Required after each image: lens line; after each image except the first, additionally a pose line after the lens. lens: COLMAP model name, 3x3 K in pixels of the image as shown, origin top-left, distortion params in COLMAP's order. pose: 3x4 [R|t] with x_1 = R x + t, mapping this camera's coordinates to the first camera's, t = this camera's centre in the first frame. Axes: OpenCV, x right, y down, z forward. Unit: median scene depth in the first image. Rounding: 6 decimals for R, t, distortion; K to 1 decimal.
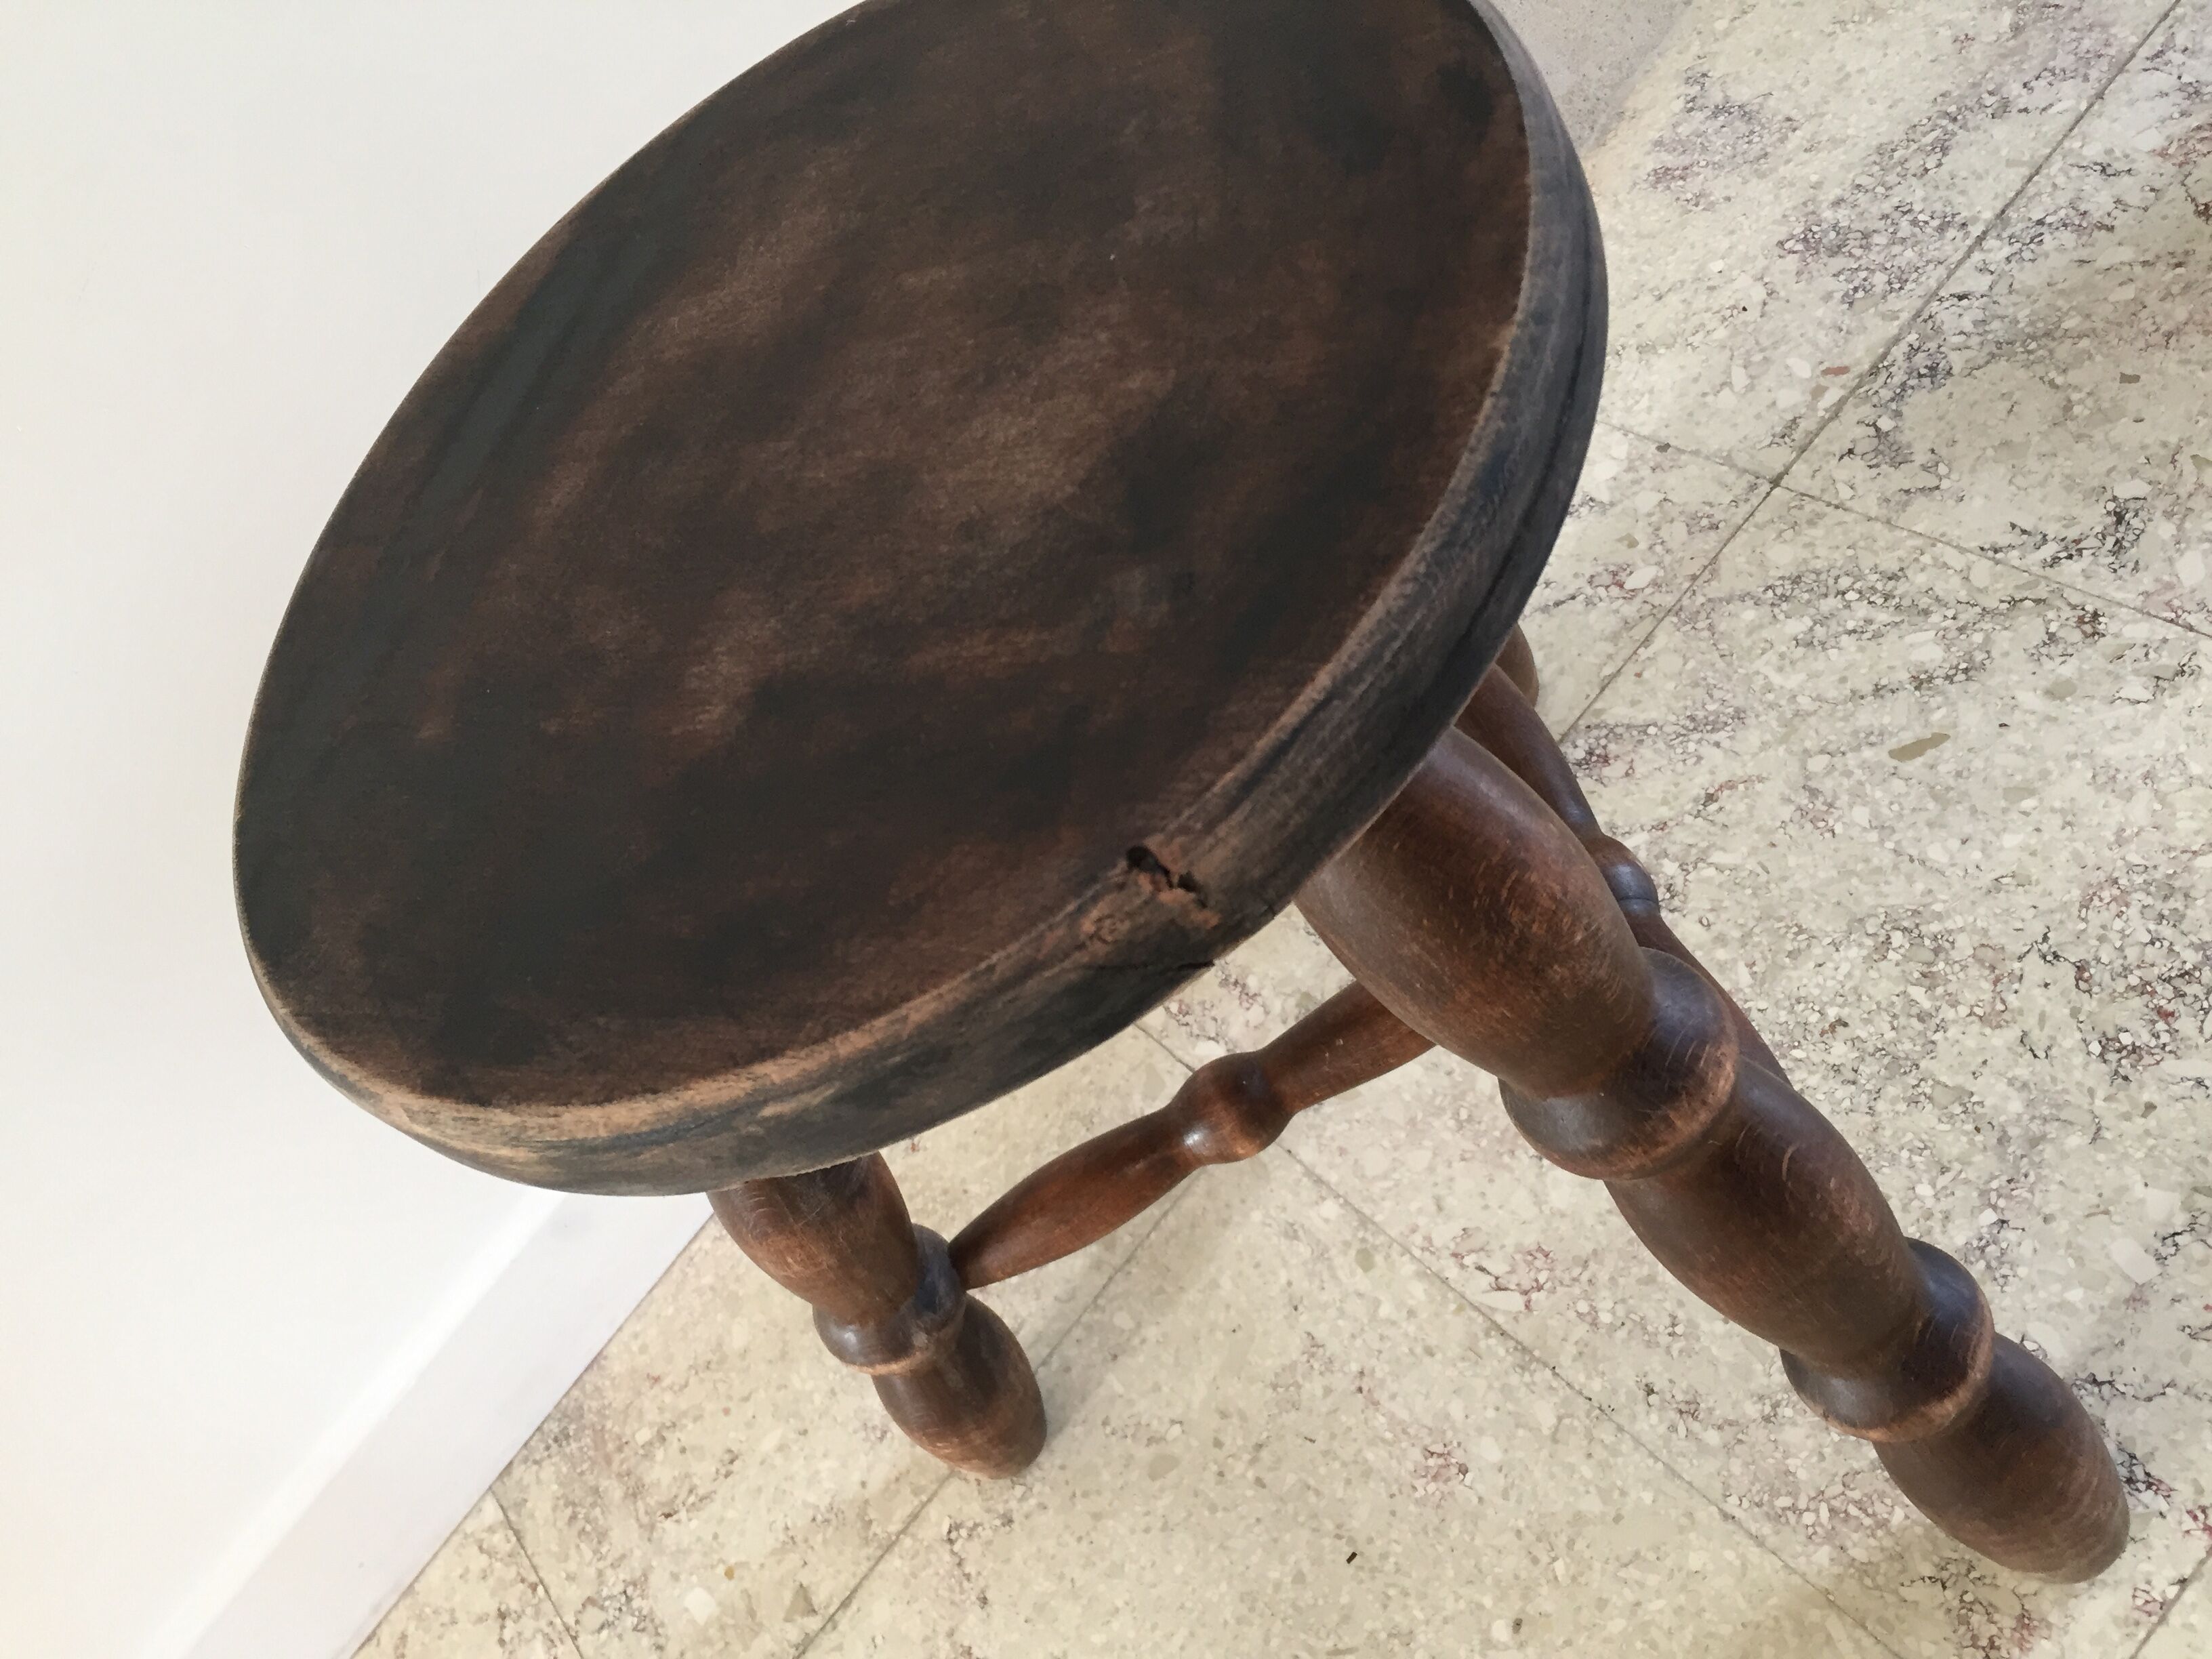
lens RADIAL K [[1924.0, 0, 1111.4], [0, 1924.0, 810.1], [0, 0, 1]] dist [0.087583, -0.138879]
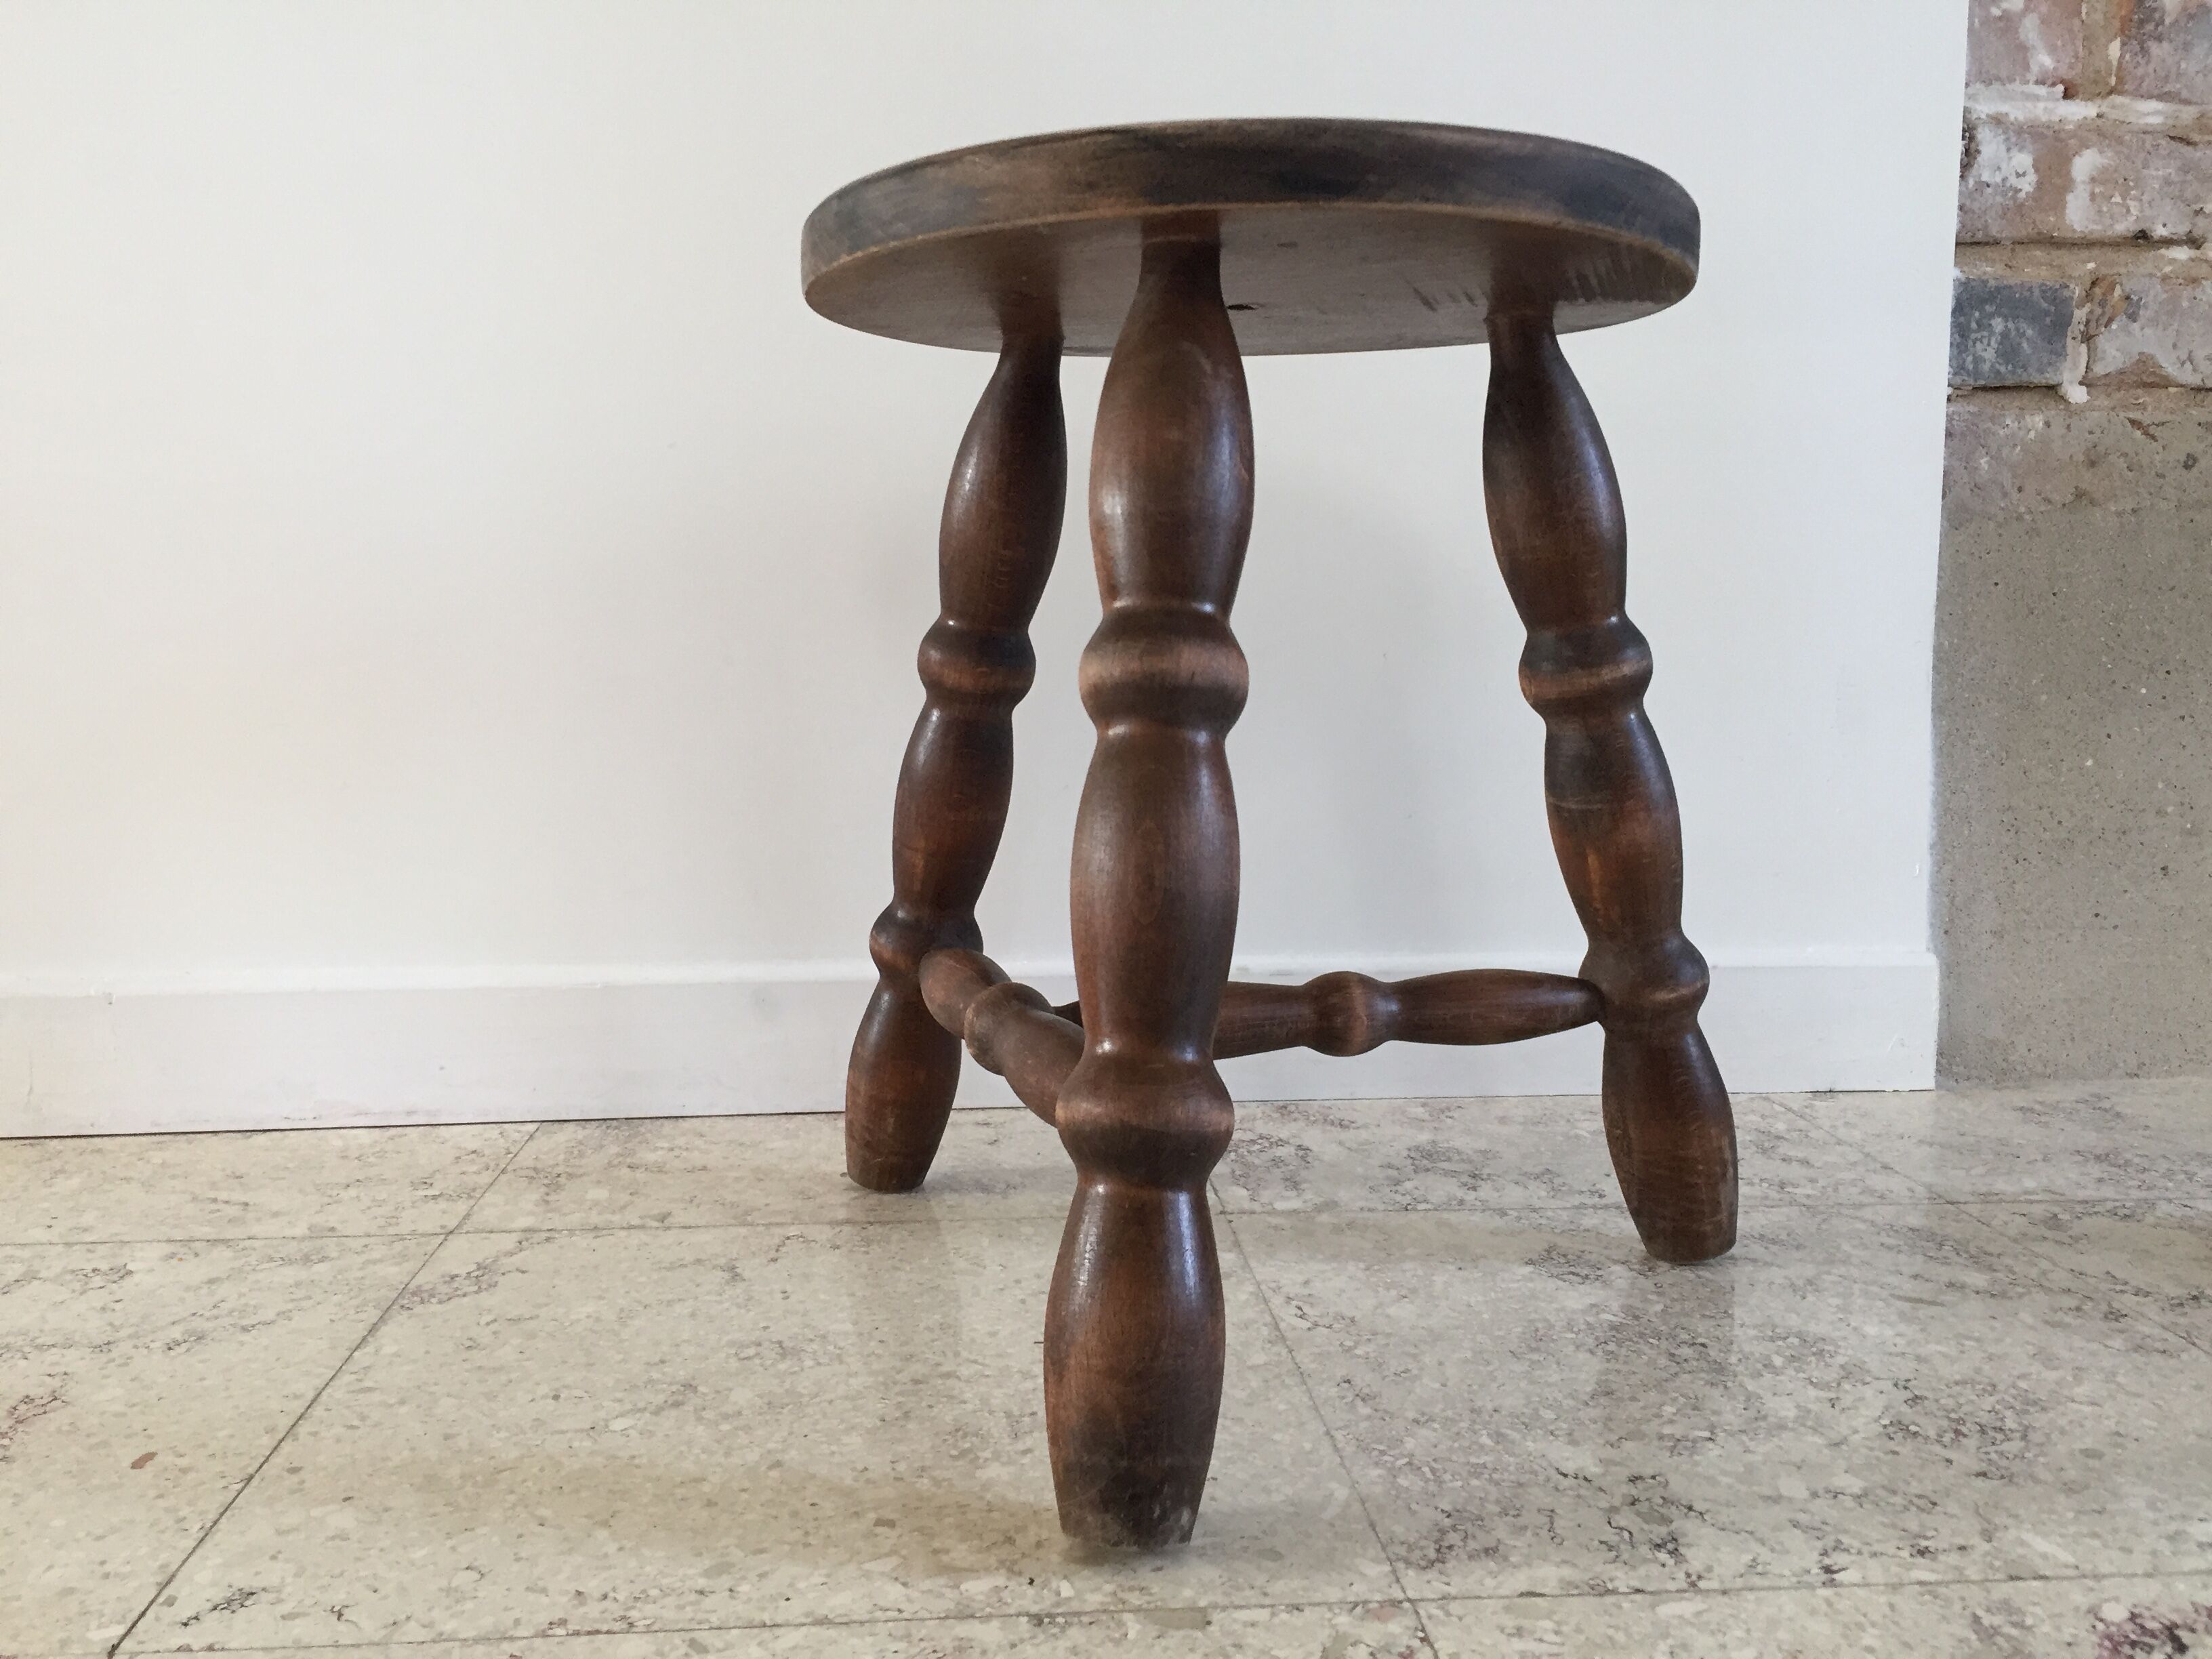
lens RADIAL K [[1924.0, 0, 1110.8], [0, 1924.0, 827.4], [0, 0, 1]] dist [0.087583, -0.138879]
pose [[0.695958, 0.537381, -0.476303, 0.497679], [-0.717368, 0.549899, -0.427779, 0.639187], [0.032038, 0.639400, 0.768206, -0.027405]]
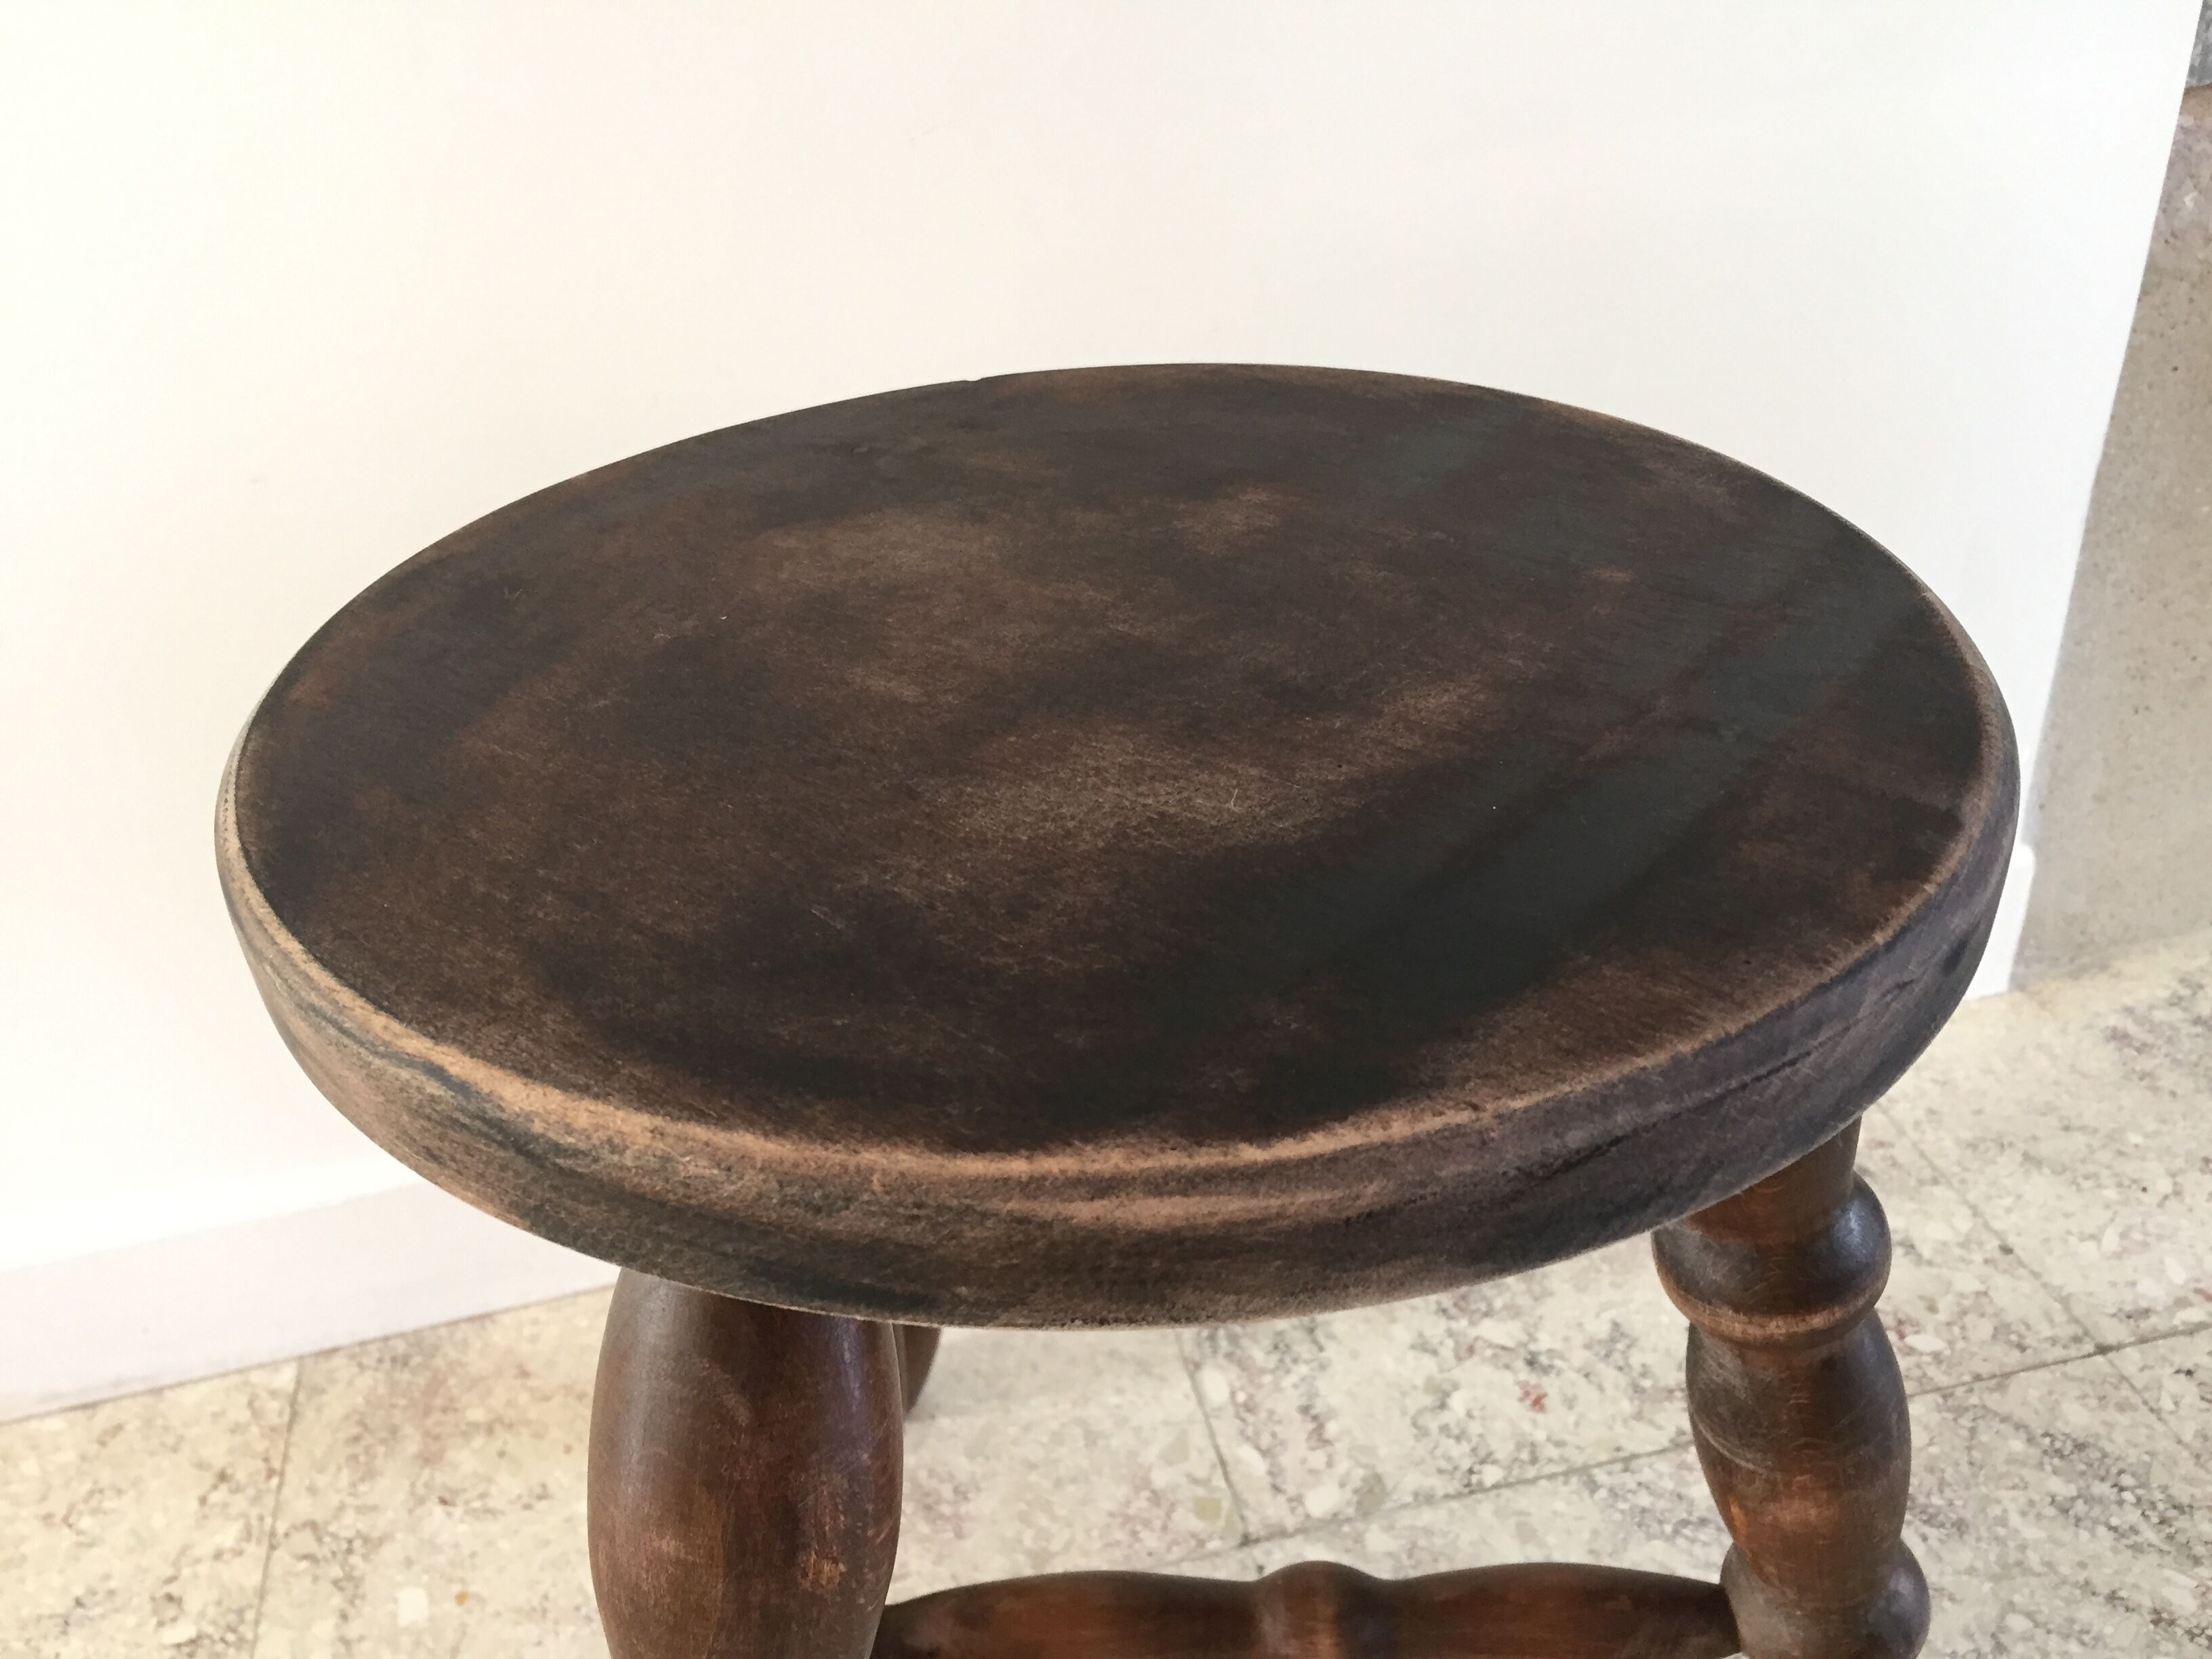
lens RADIAL K [[1924.0, 0, 1111.9], [0, 1924.0, 811.5], [0, 0, 1]] dist [0.087583, -0.138879]
pose [[0.785918, 0.605390, -0.125841, -0.080067], [-0.617085, 0.755010, -0.221732, 0.158816], [-0.039222, 0.251918, 0.966953, 0.062561]]
